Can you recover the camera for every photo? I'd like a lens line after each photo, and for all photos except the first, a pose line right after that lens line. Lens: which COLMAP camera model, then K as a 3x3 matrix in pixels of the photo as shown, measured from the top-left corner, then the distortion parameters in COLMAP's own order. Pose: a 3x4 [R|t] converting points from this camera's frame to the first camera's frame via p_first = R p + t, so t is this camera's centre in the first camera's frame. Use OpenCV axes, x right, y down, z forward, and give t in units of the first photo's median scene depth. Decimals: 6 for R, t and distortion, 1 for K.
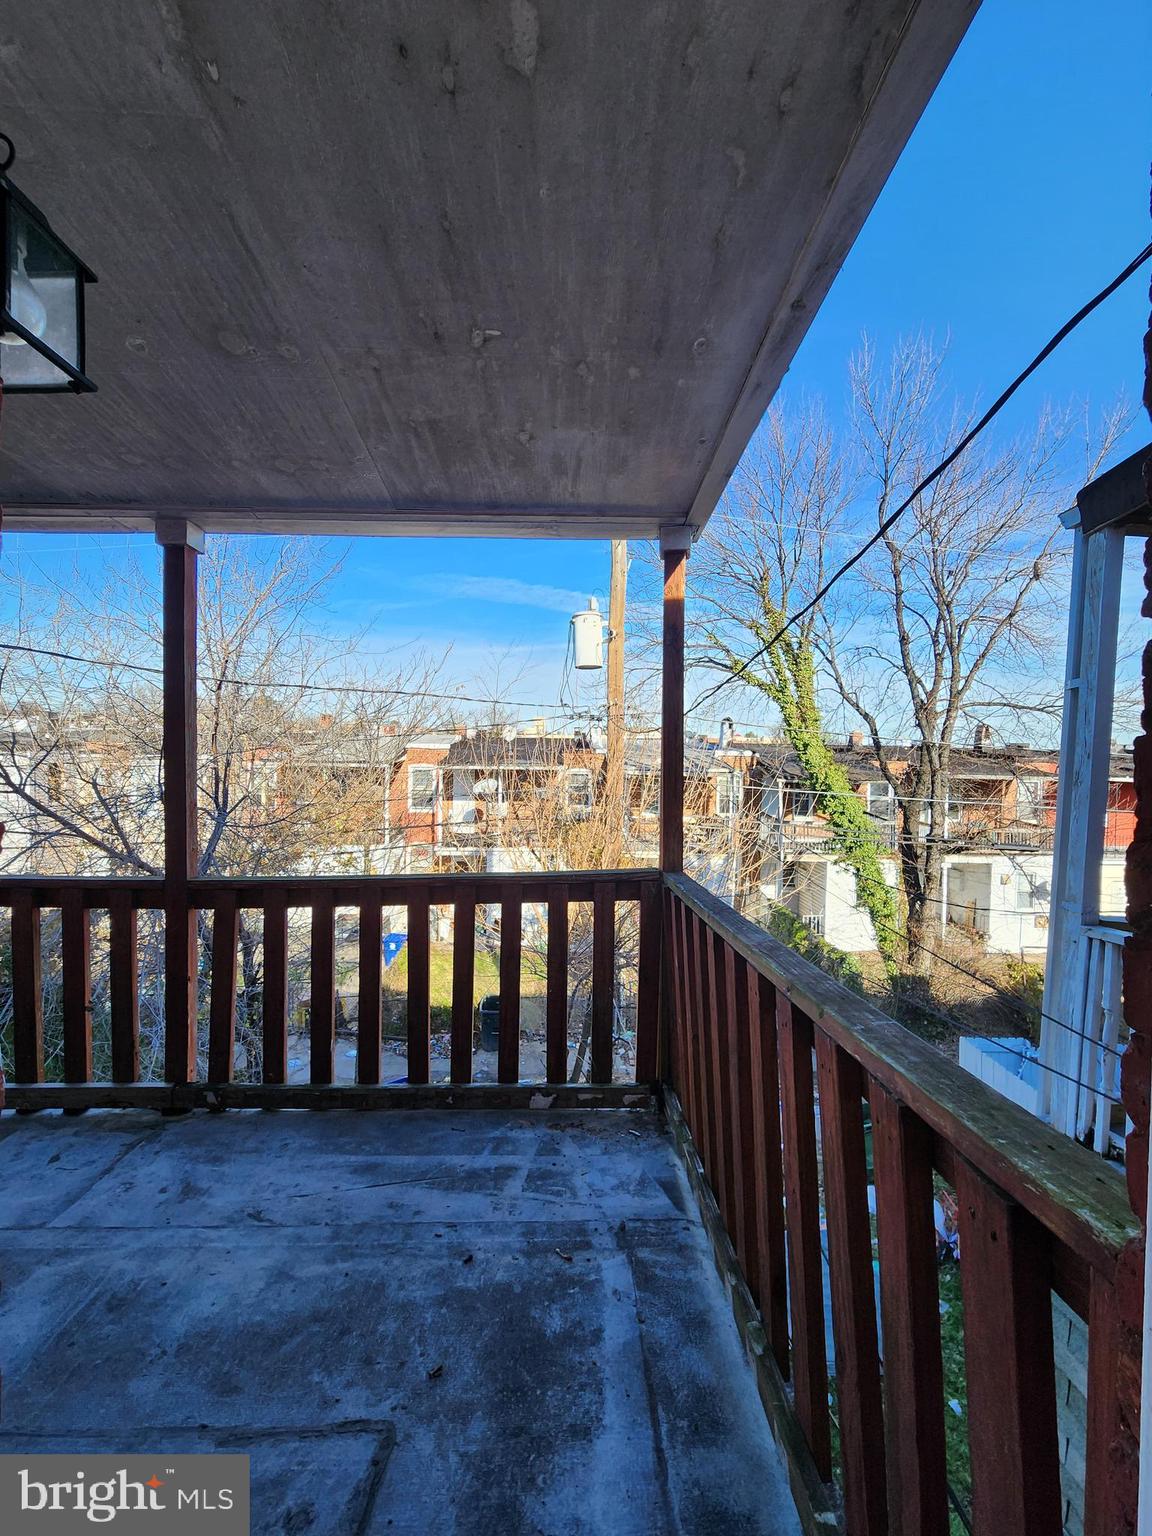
lens RADIAL K [[628.1, 0, 573.2], [0, 628.1, 766.0], [0, 0, 1]] dist [-0.002227, 0.001263]
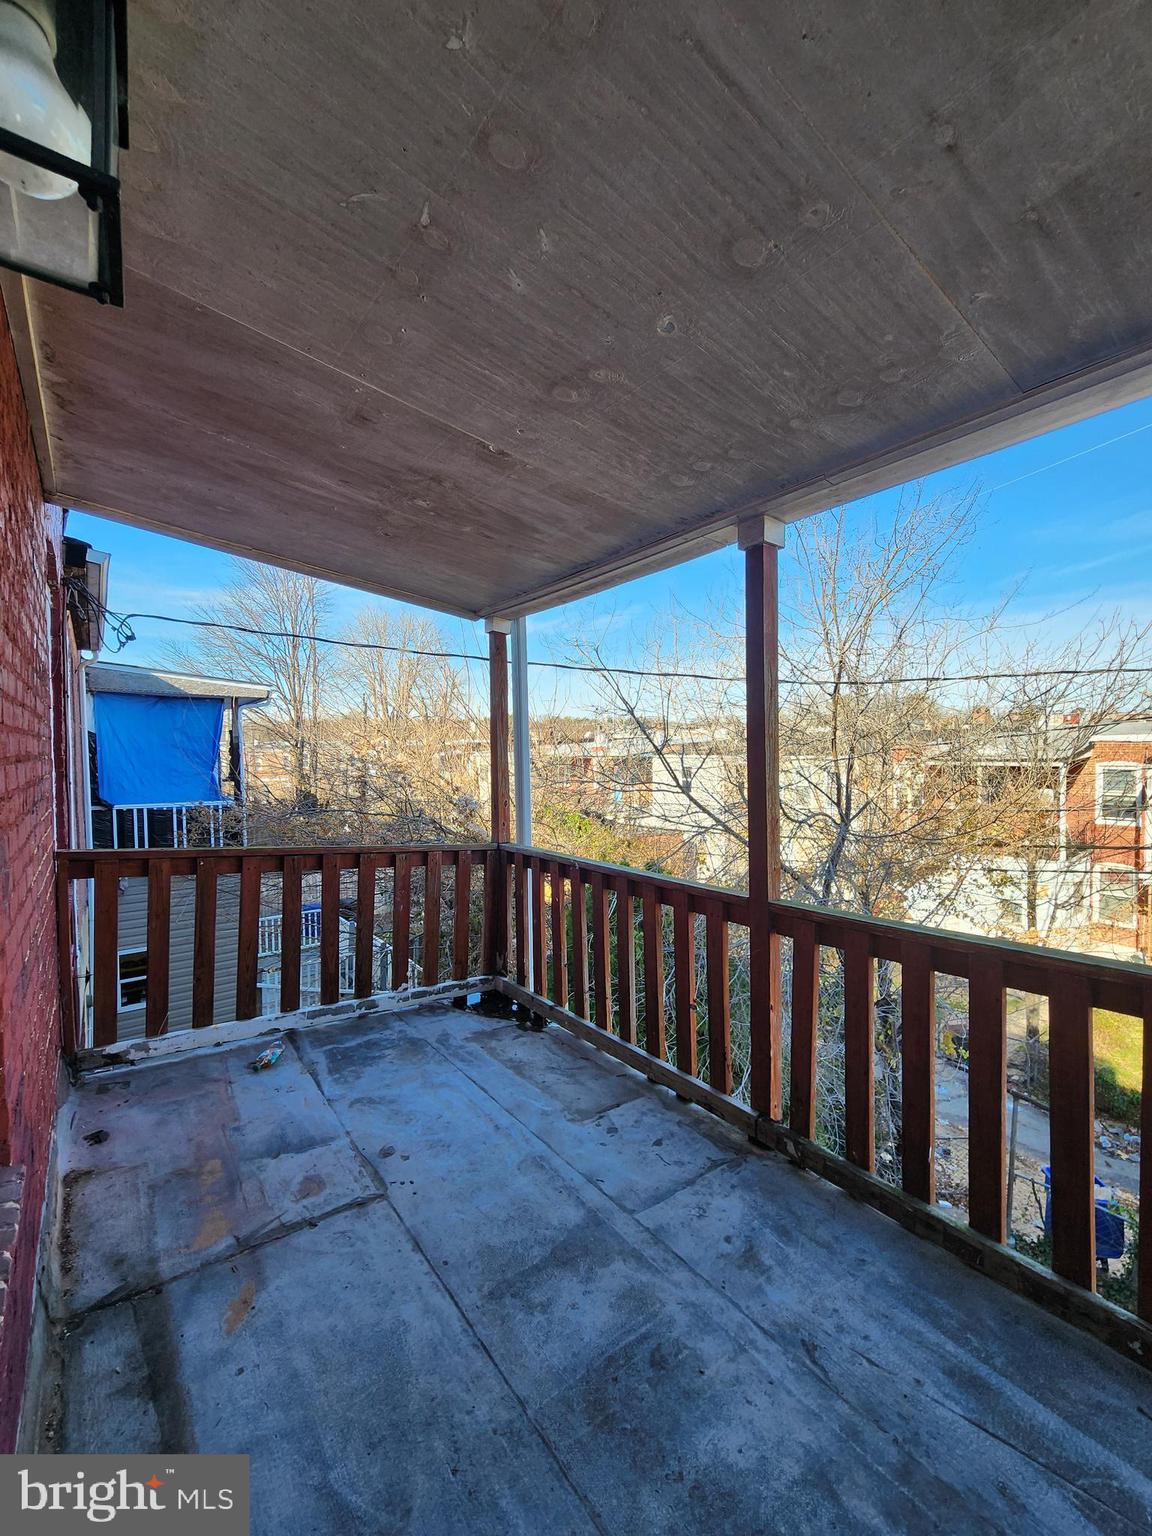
lens RADIAL K [[628.1, 0, 583.3], [0, 628.1, 767.1], [0, 0, 1]] dist [-0.002227, 0.001263]
pose [[0.585136, -0.001416, -0.810934, -0.019528], [0.006075, 0.999978, 0.002637, -0.023035], [0.810912, -0.006470, 0.585132, 0.235633]]
